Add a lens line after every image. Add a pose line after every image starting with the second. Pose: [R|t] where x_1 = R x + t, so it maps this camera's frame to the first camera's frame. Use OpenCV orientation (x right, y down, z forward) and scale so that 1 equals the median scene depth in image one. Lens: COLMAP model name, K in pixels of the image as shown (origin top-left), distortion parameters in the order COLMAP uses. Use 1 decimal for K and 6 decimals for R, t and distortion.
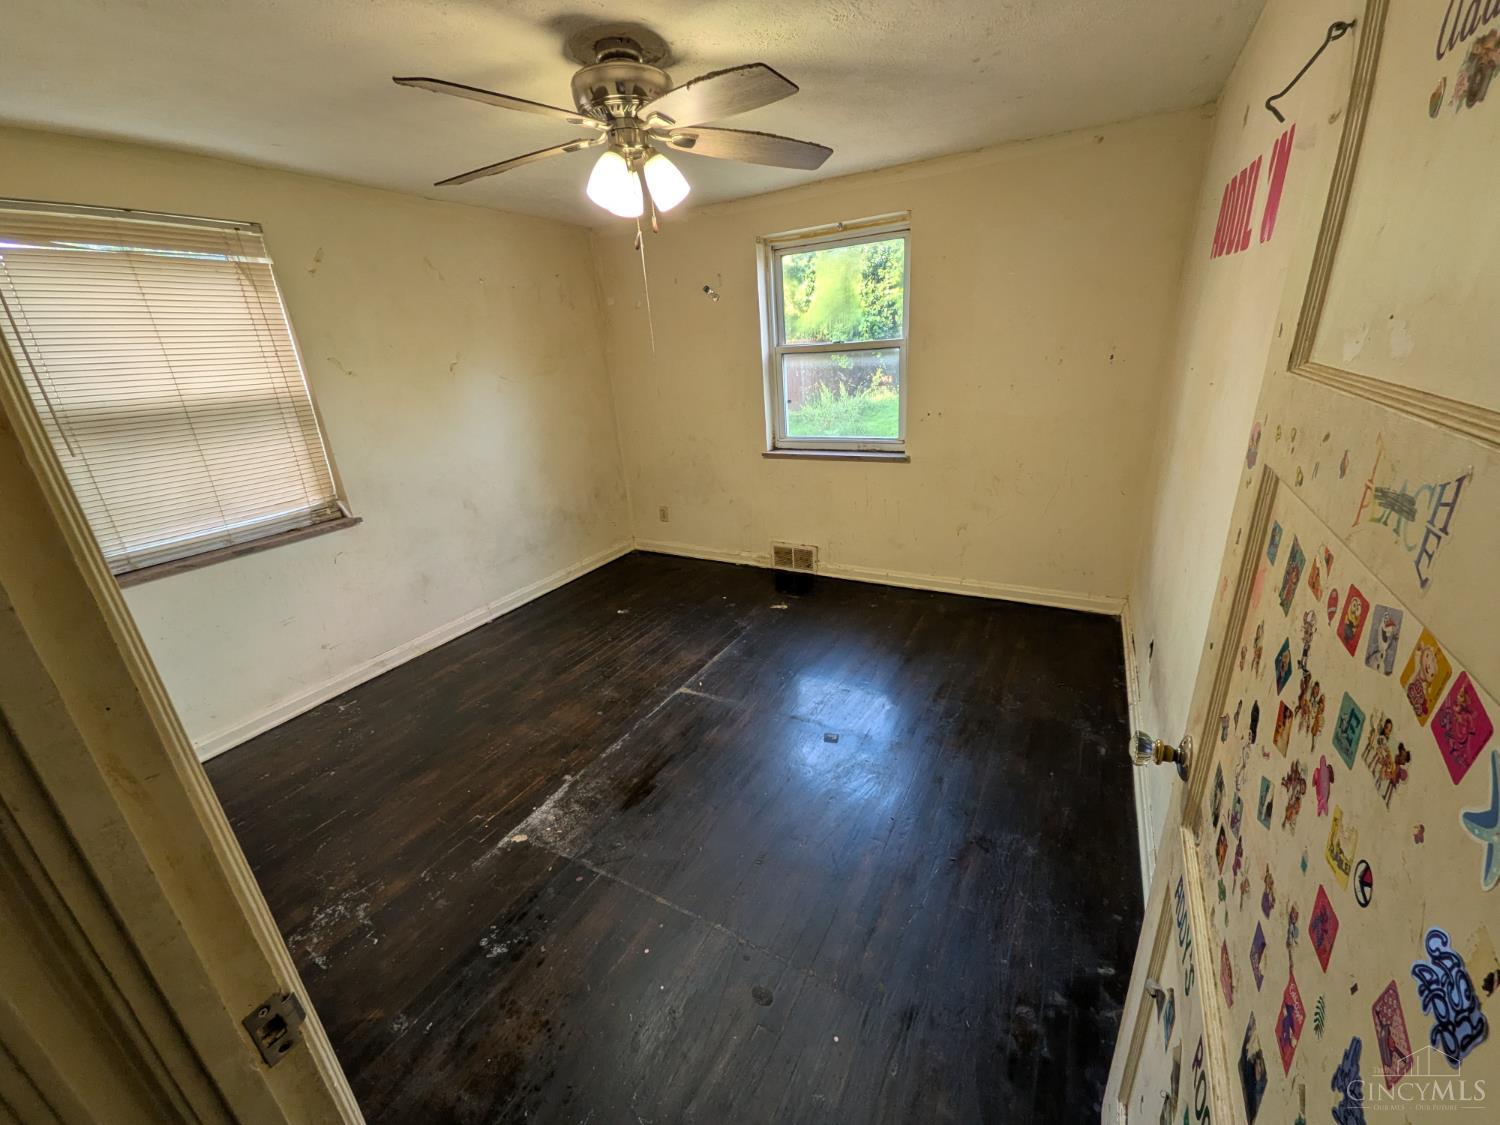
lens RADIAL K [[591.5, 0, 749.9], [0, 591.5, 564.8], [0, 0, 1]] dist [0.014524, -0.005713]
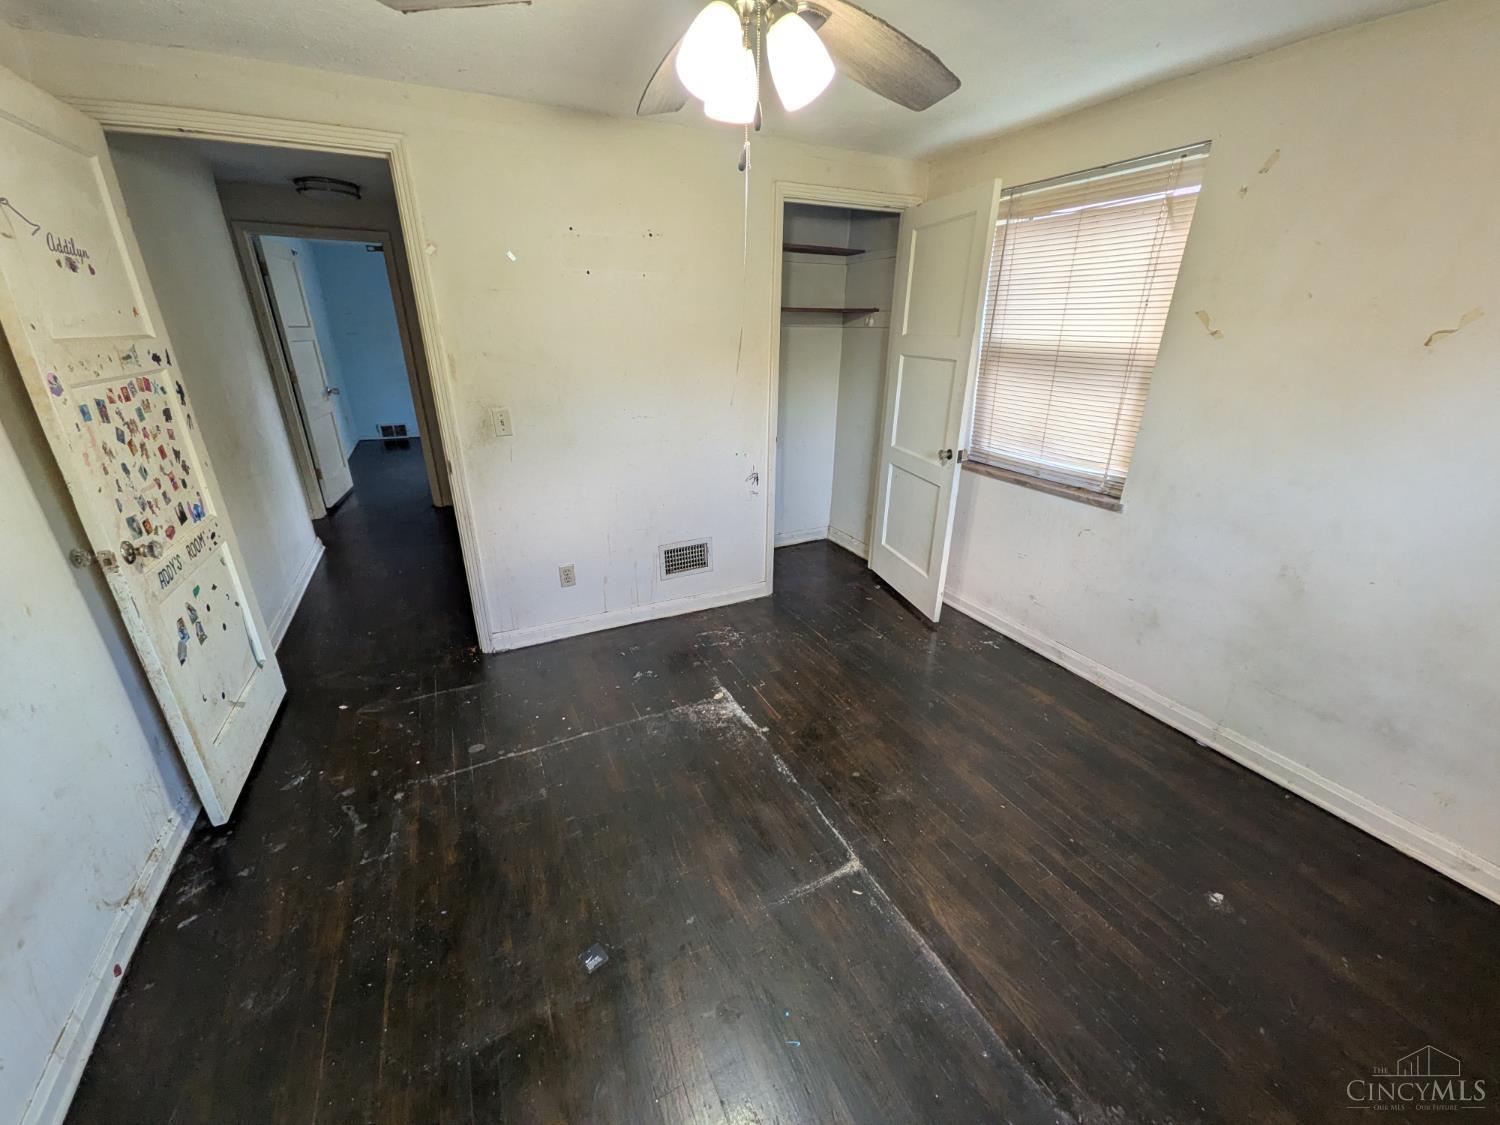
lens RADIAL K [[591.5, 0, 749.9], [0, 591.5, 564.8], [0, 0, 1]] dist [0.014524, -0.005713]
pose [[-0.567890, 0.360525, -0.739947, 0.315224], [-0.263550, 0.771999, 0.578410, -0.388306], [0.779770, 0.523487, -0.343394, 0.987259]]
